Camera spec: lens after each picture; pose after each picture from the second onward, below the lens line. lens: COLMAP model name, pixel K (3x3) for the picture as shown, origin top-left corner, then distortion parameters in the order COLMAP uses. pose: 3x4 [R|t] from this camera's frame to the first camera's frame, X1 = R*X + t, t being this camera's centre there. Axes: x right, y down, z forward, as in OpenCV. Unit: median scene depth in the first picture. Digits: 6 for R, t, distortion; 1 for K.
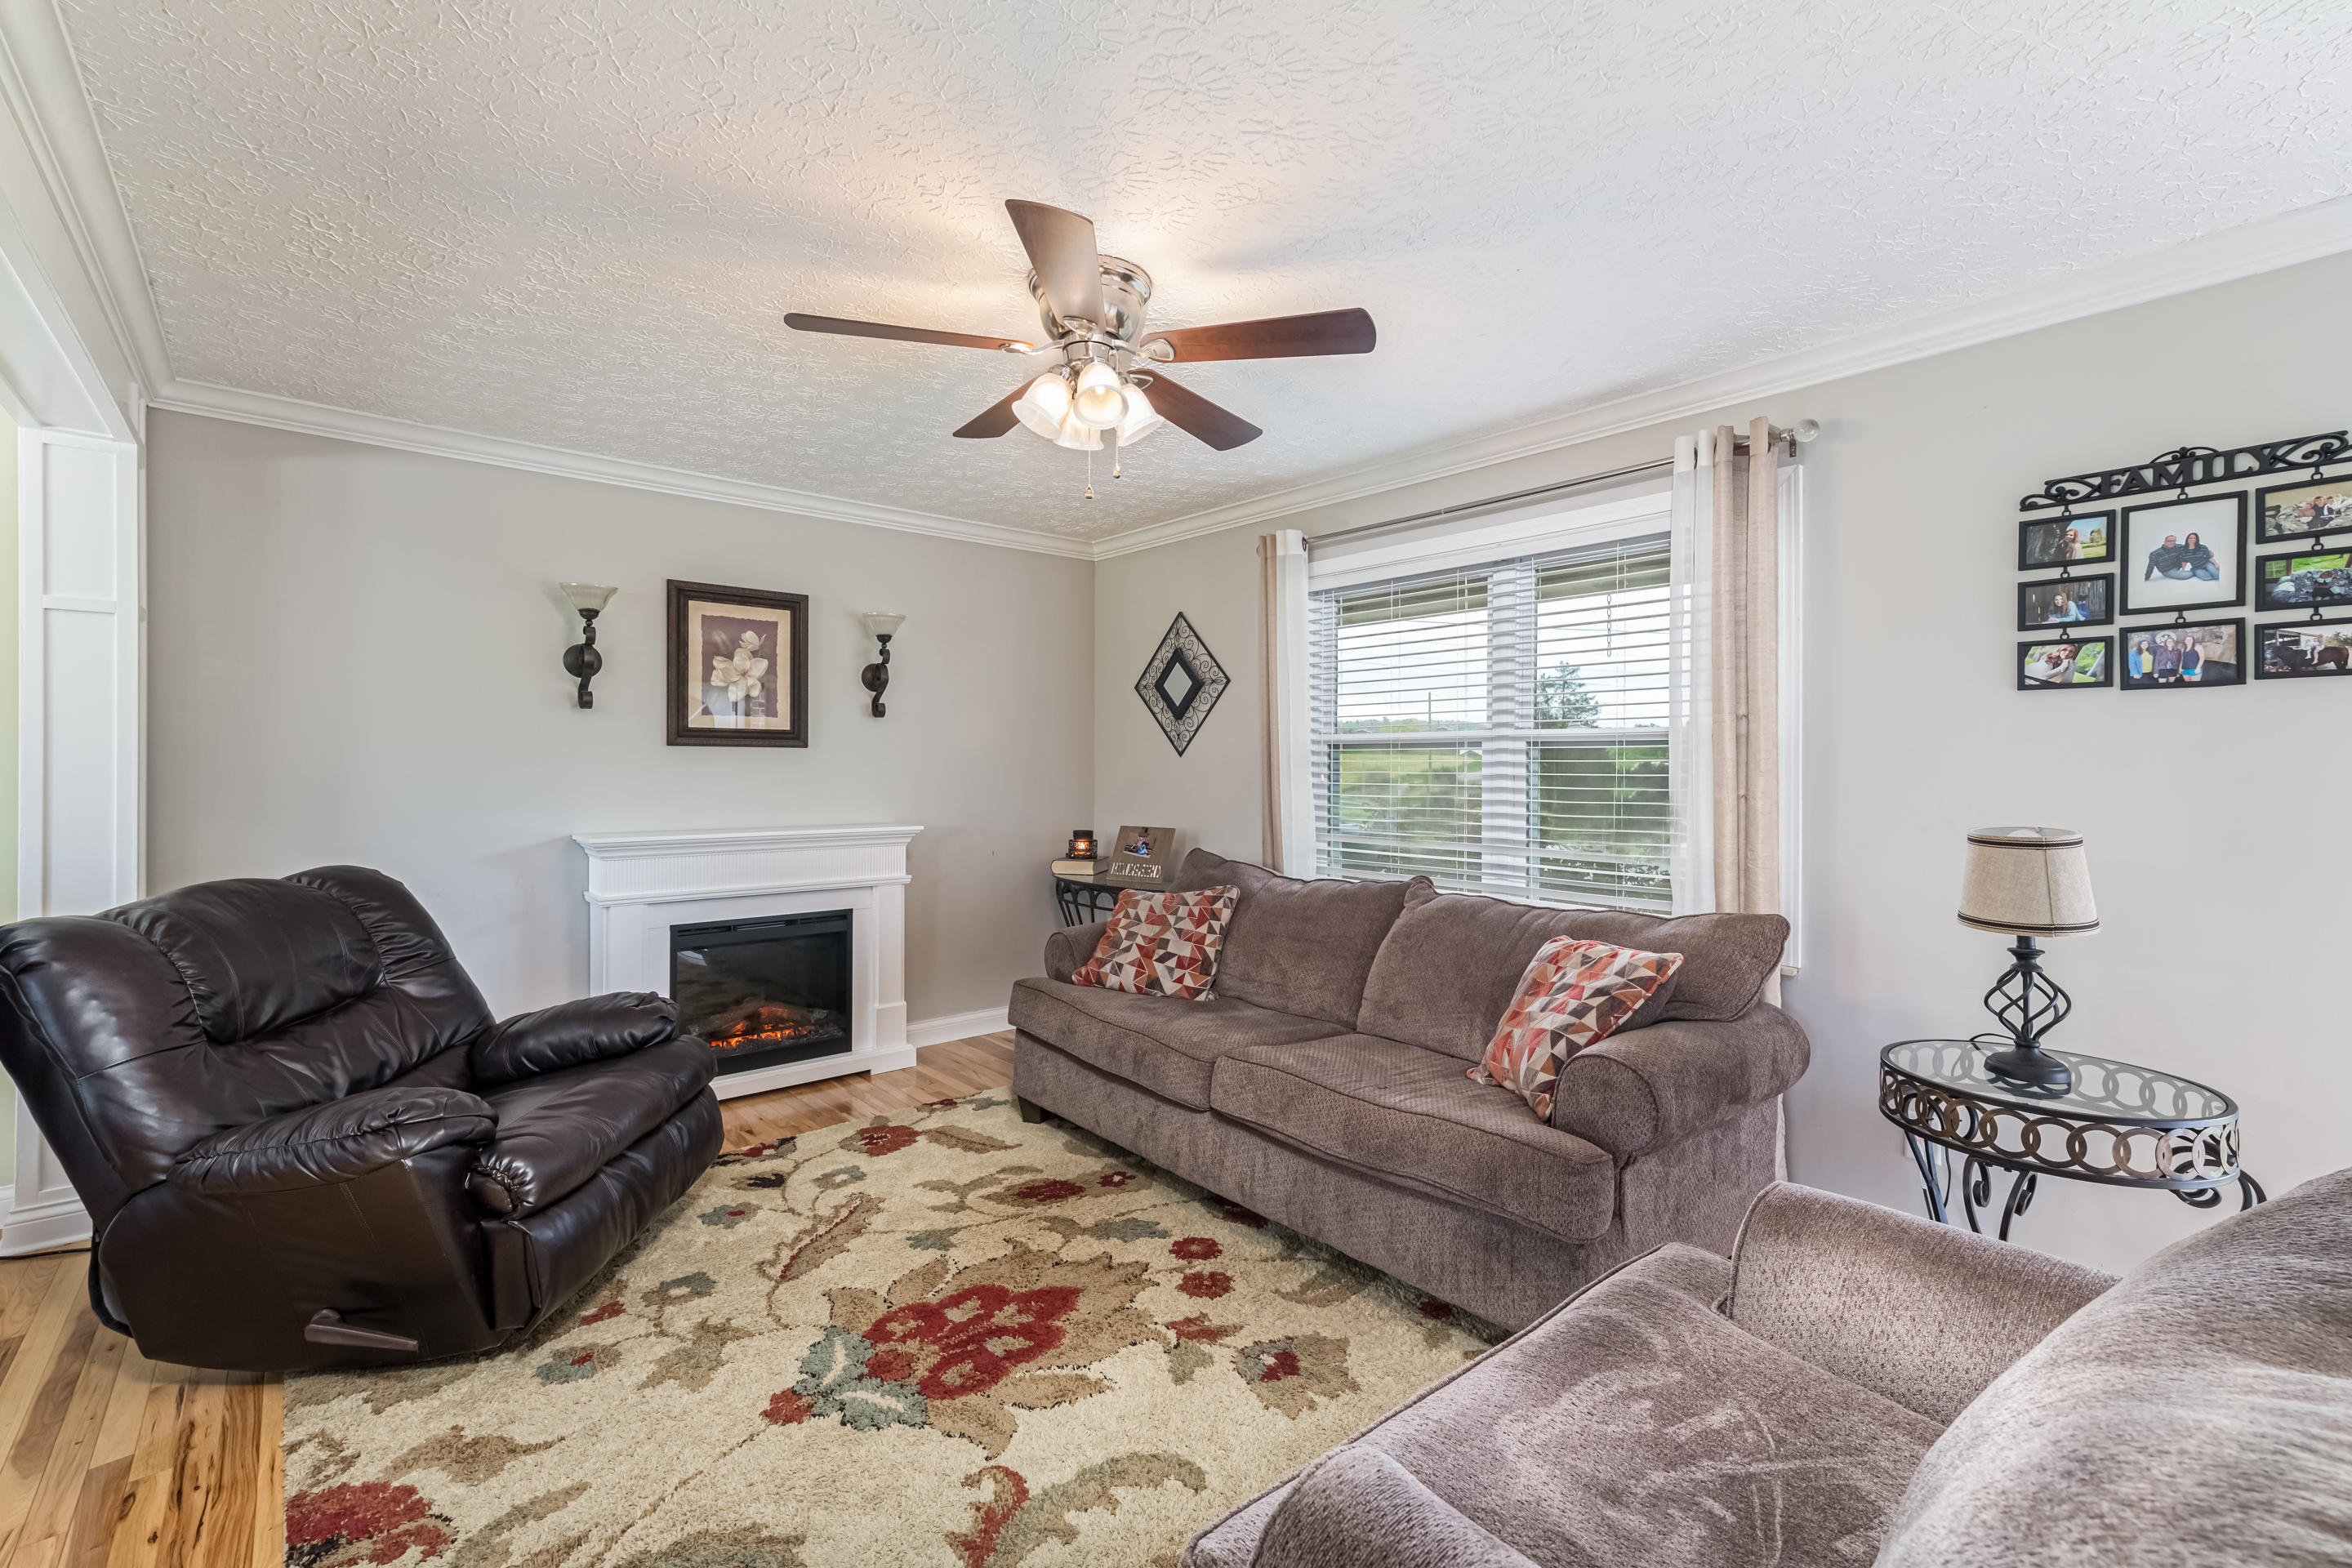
lens RADIAL K [[1032.6, 0, 1177.7], [0, 1032.6, 755.0], [0, 0, 1]] dist [0.011603, 0.000432]
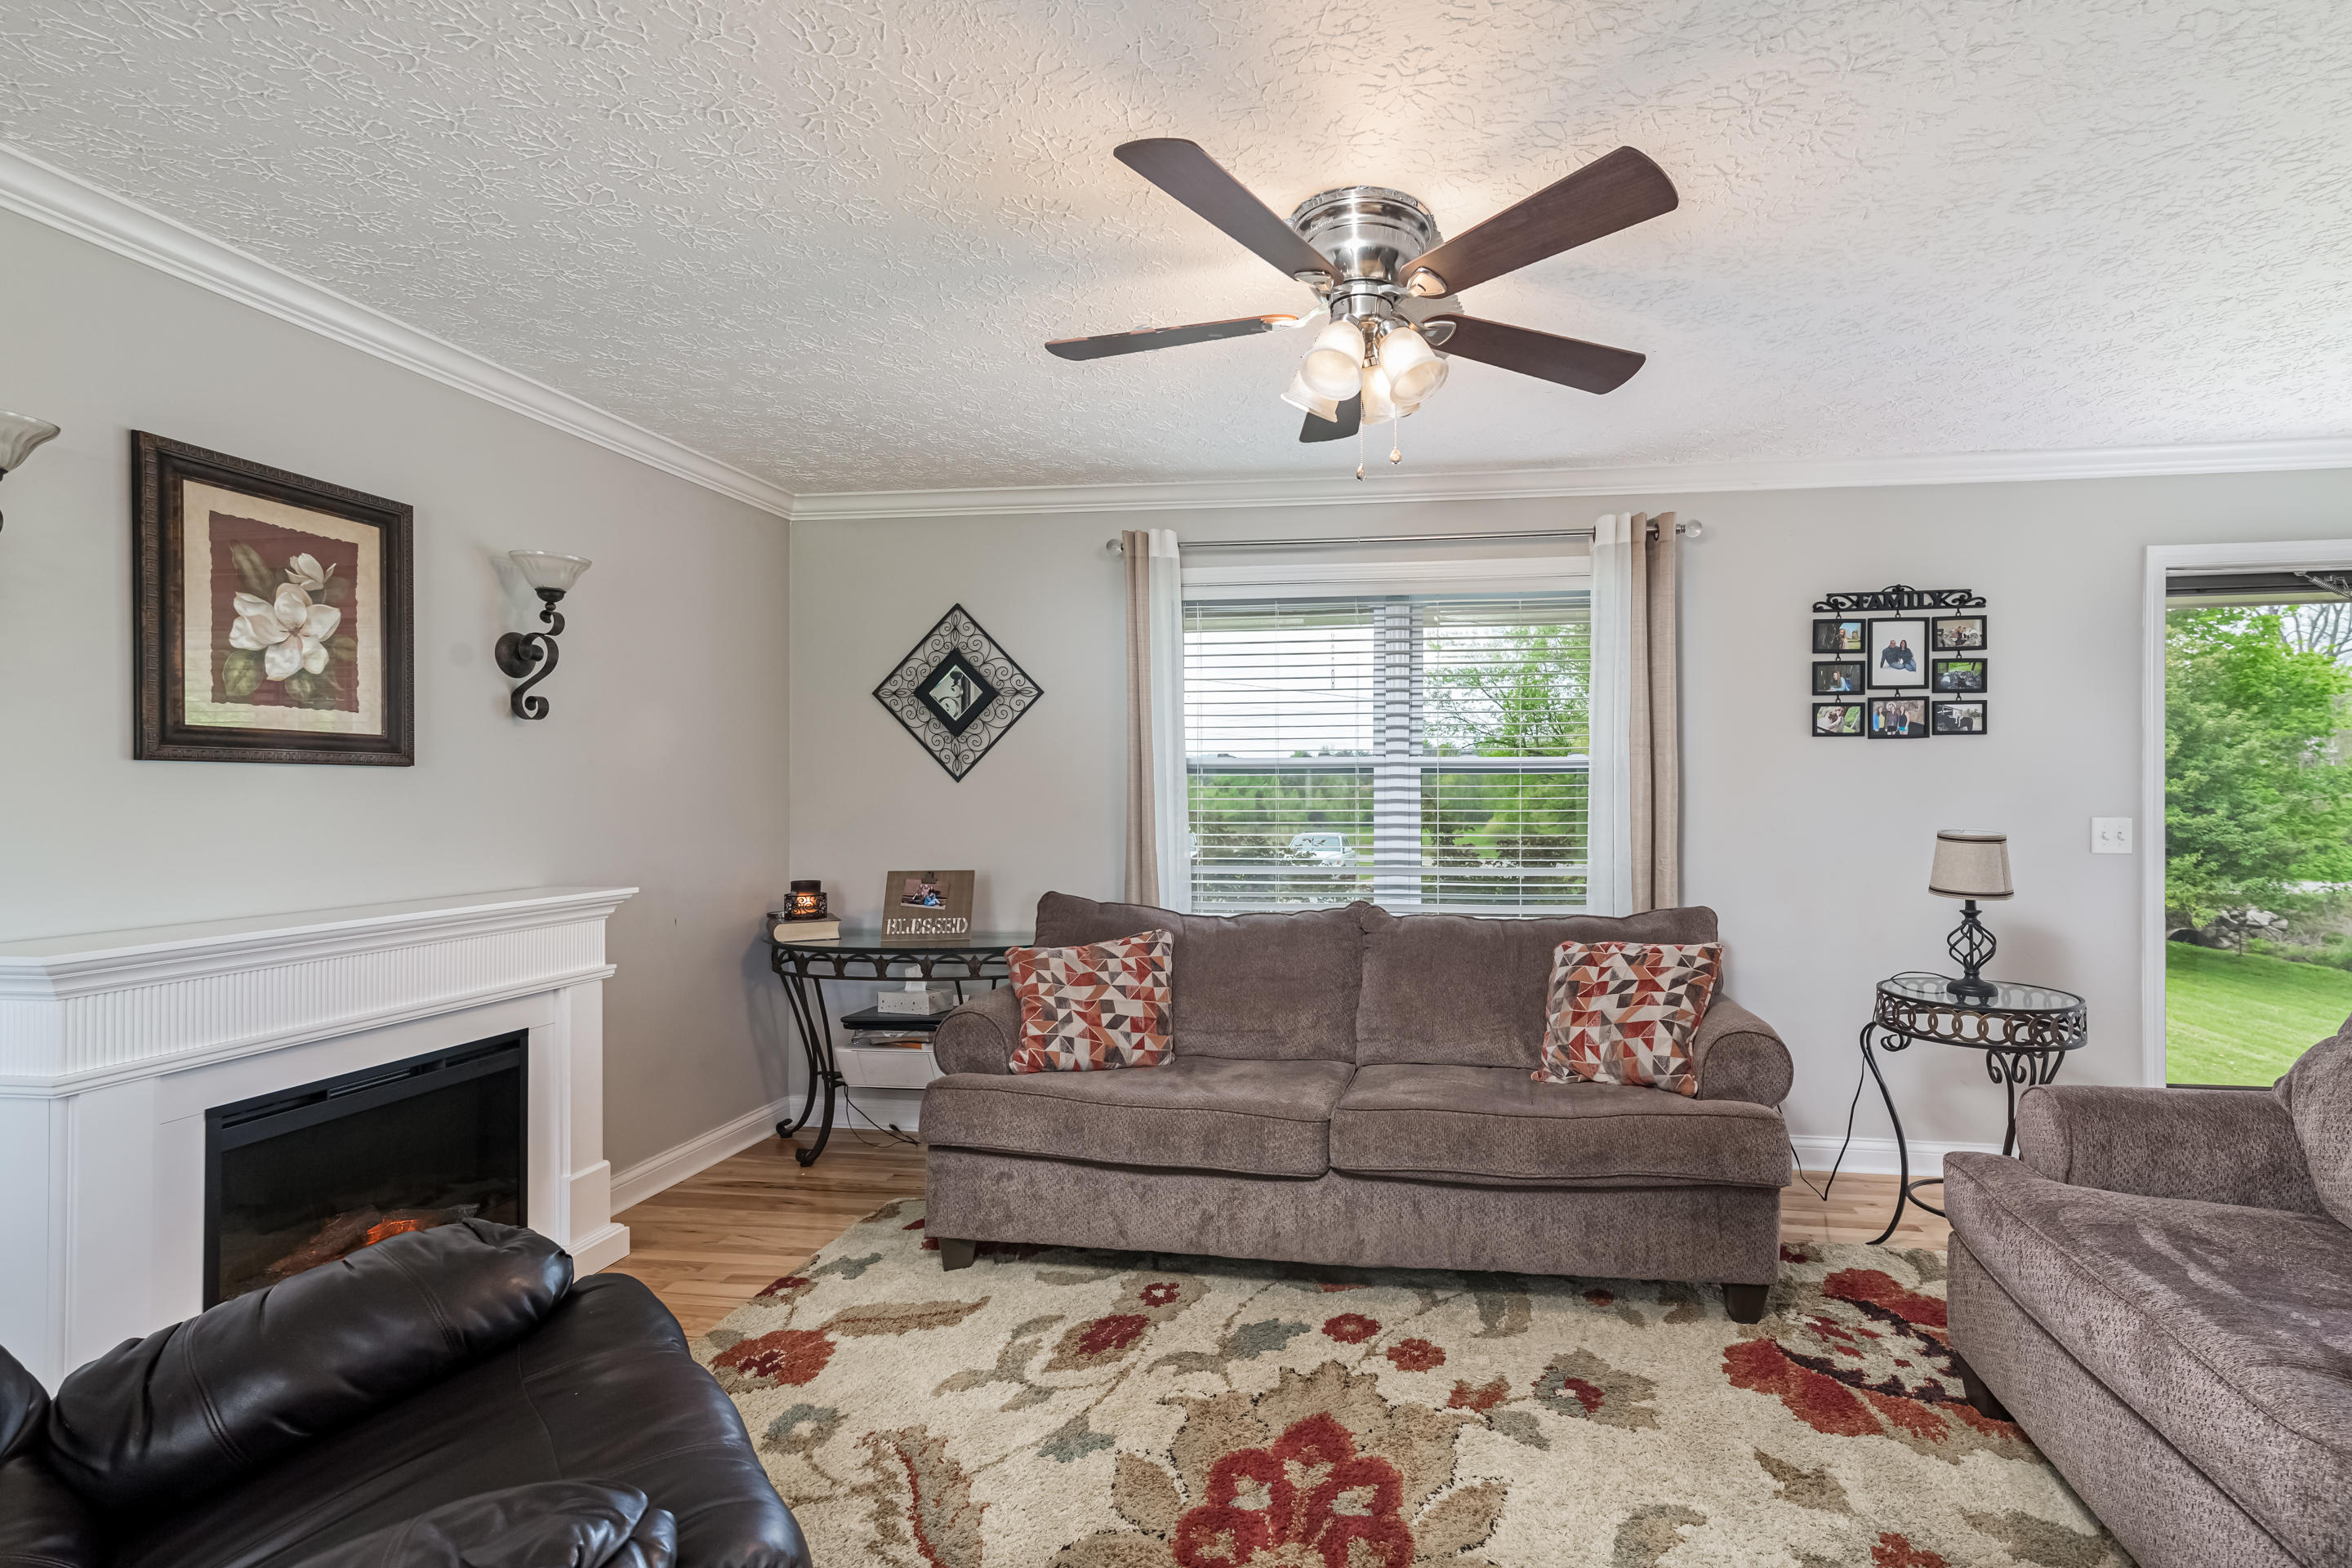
lens RADIAL K [[1111.8, 0, 1176.0], [0, 1111.8, 784.0], [0, 0, 1]] dist [0.013356, -0.000042]
pose [[0.736408, -0.000879, 0.676537, -0.598181], [-0.001672, 0.999994, 0.003119, 0.000181], [-0.676536, -0.003428, 0.736402, 0.309241]]
